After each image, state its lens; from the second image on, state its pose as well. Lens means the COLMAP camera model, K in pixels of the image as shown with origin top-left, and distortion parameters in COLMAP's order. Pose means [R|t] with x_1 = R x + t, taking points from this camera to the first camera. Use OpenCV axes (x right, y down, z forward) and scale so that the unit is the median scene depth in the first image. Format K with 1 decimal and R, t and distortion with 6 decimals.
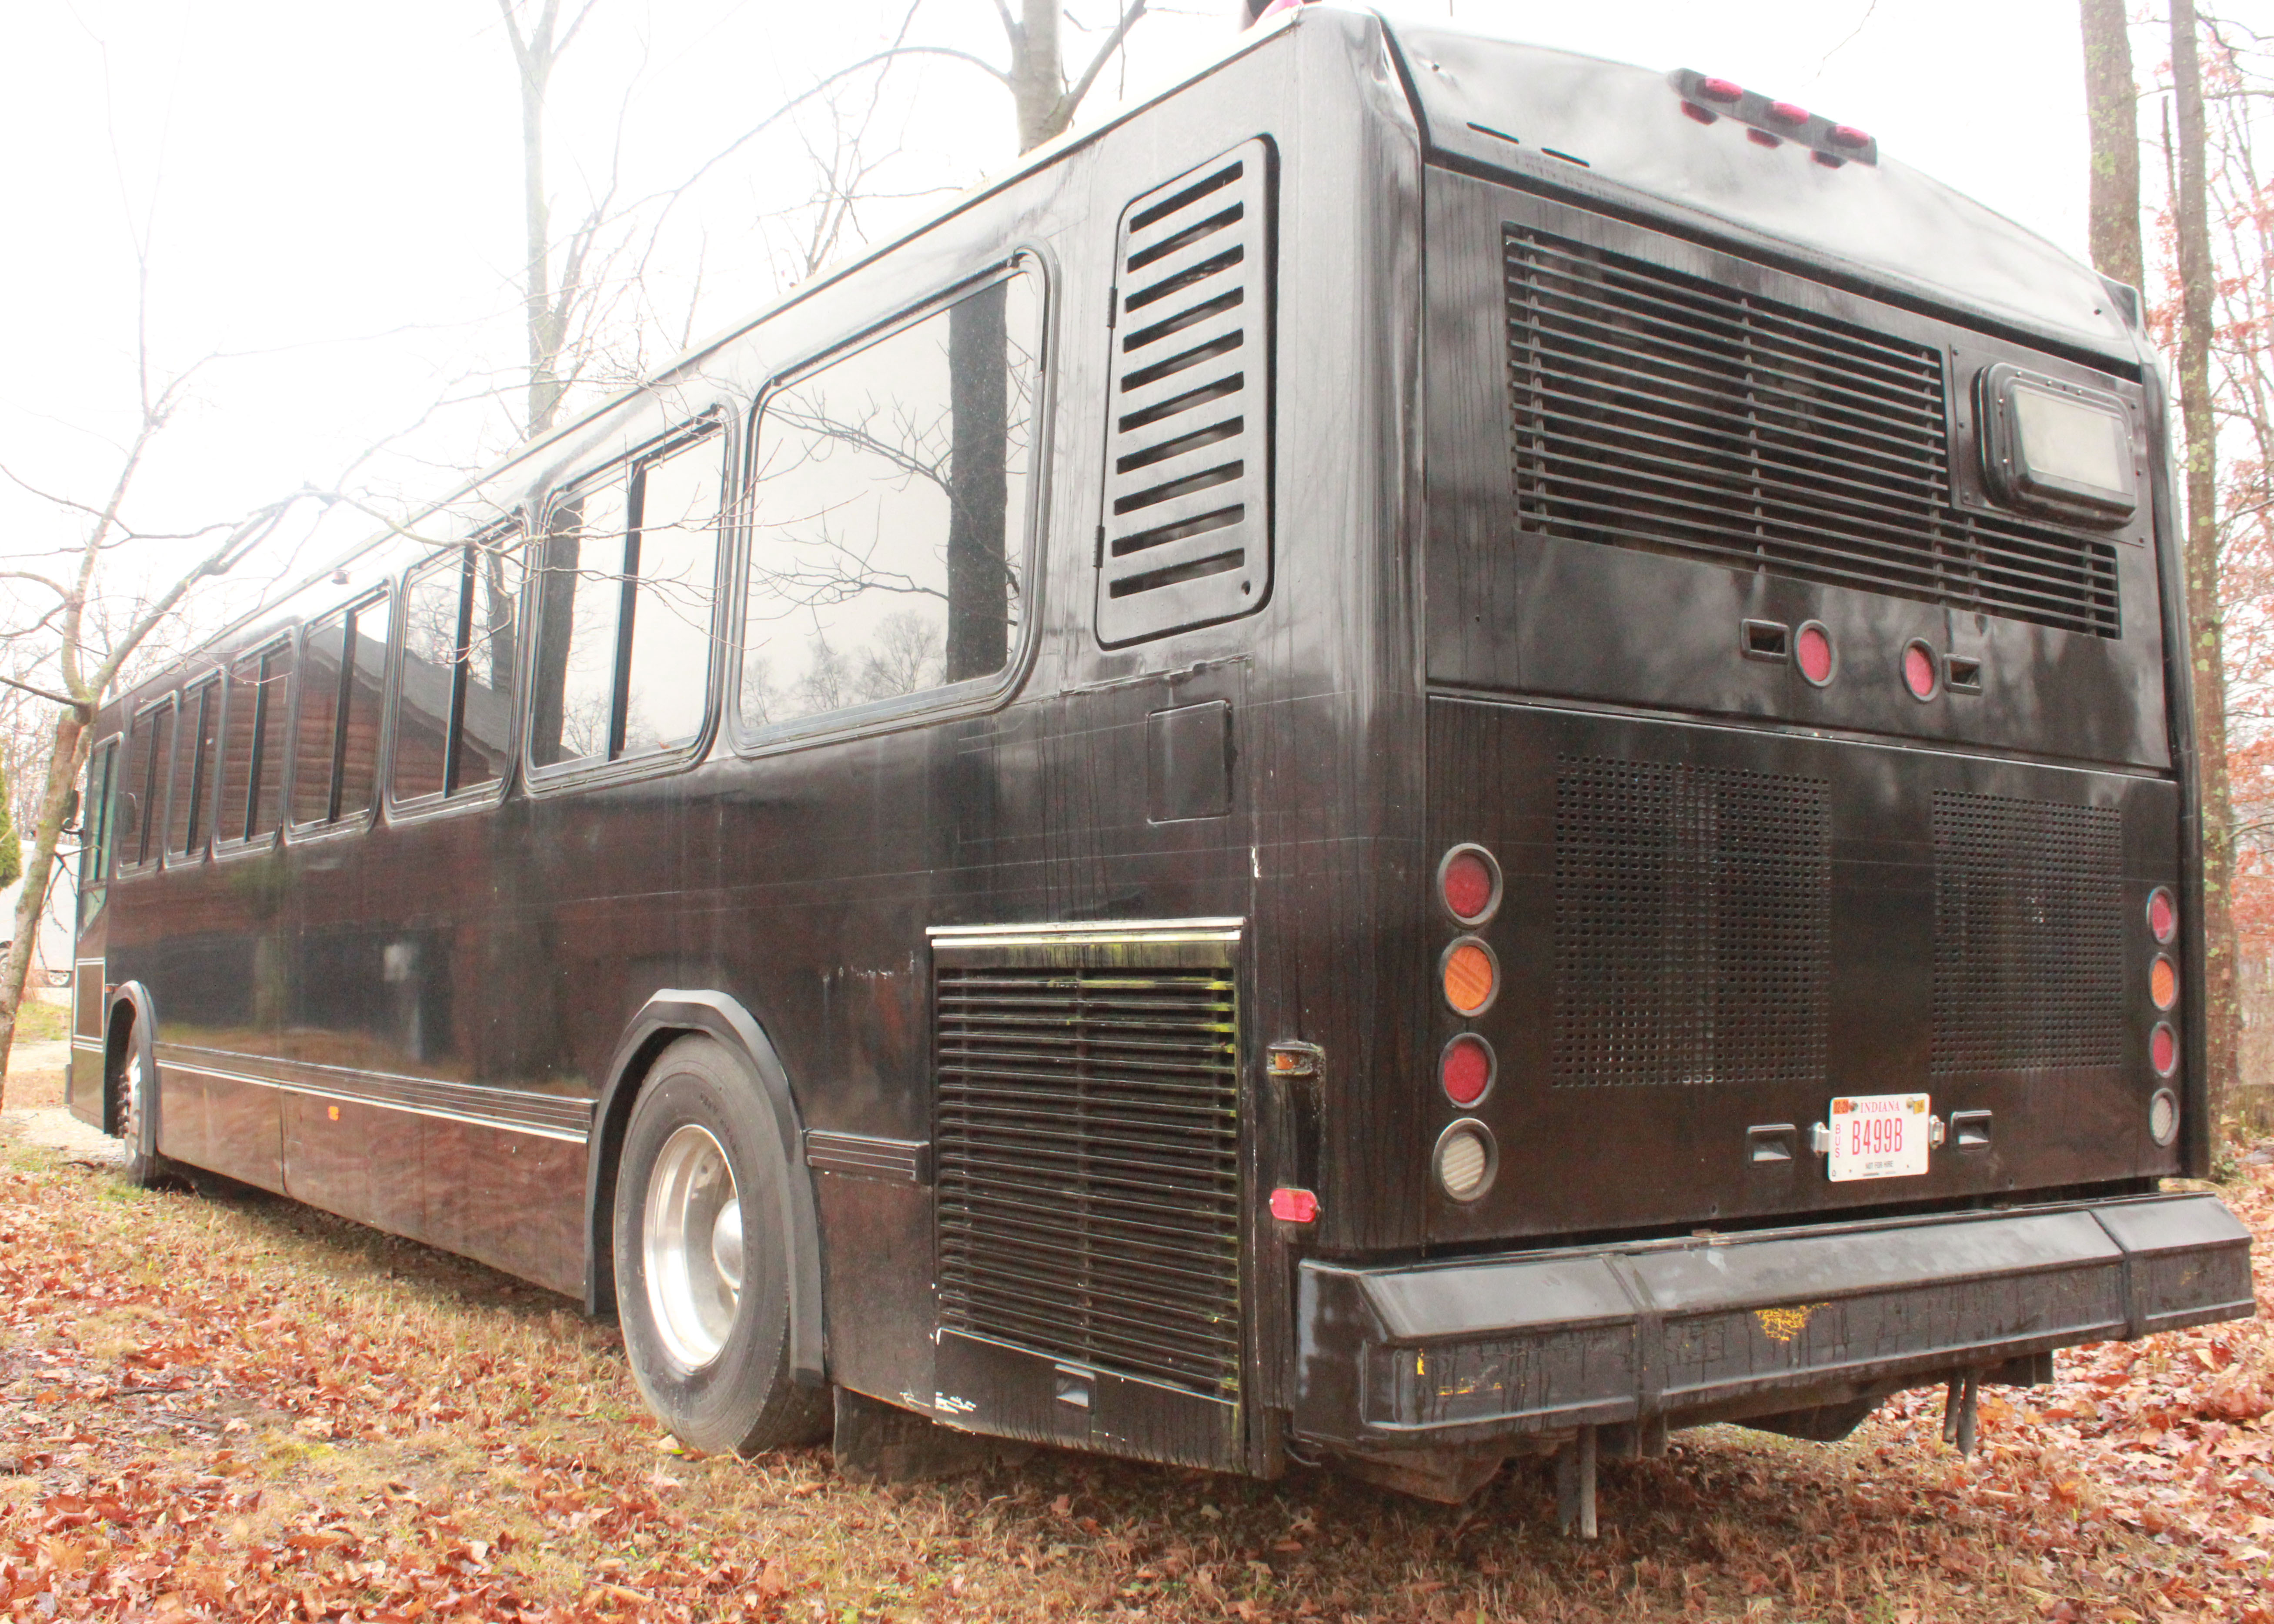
lens RADIAL K [[2129.2, 0, 1137.0], [0, 2129.2, 812.0], [0, 0, 1]] dist [-0.105710, 0.288440]
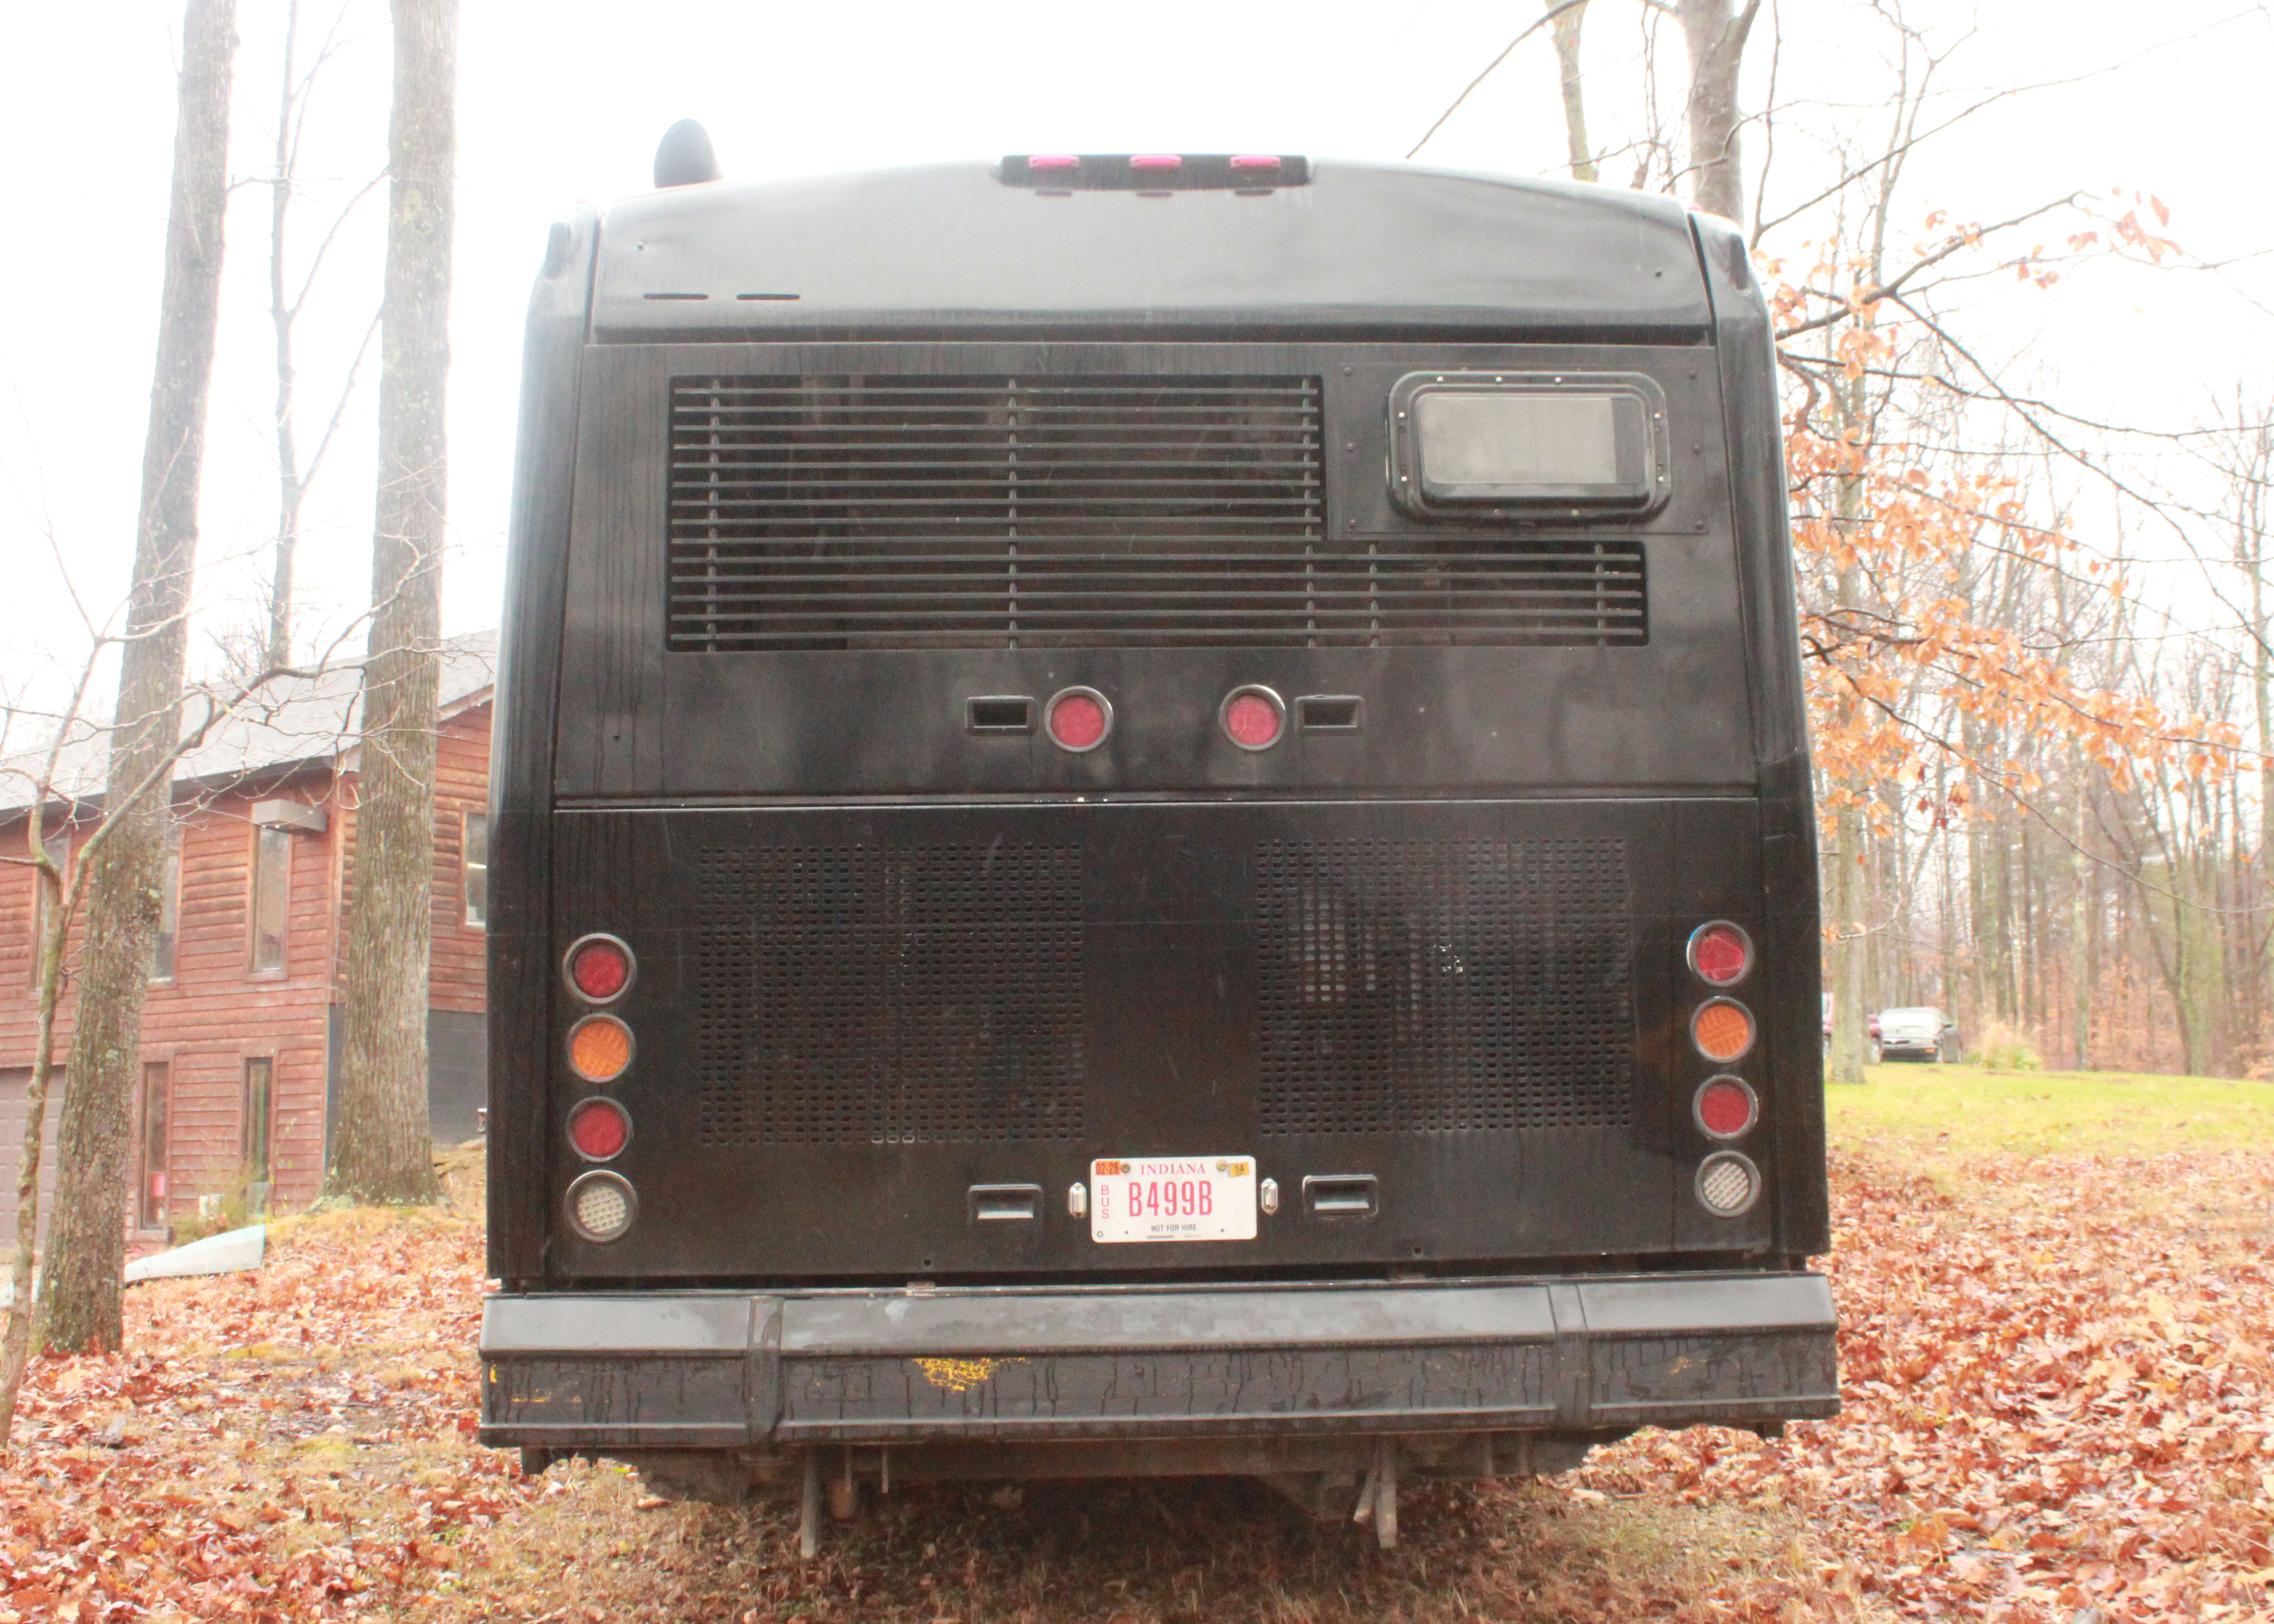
lens RADIAL K [[2129.2, 0, 1137.0], [0, 2129.2, 812.0], [0, 0, 1]] dist [-0.105710, 0.288440]
pose [[0.843101, -0.051078, -0.535324, 0.889075], [0.060318, 0.998179, -0.000245, -0.029211], [0.534362, -0.032083, 0.844647, 0.152906]]
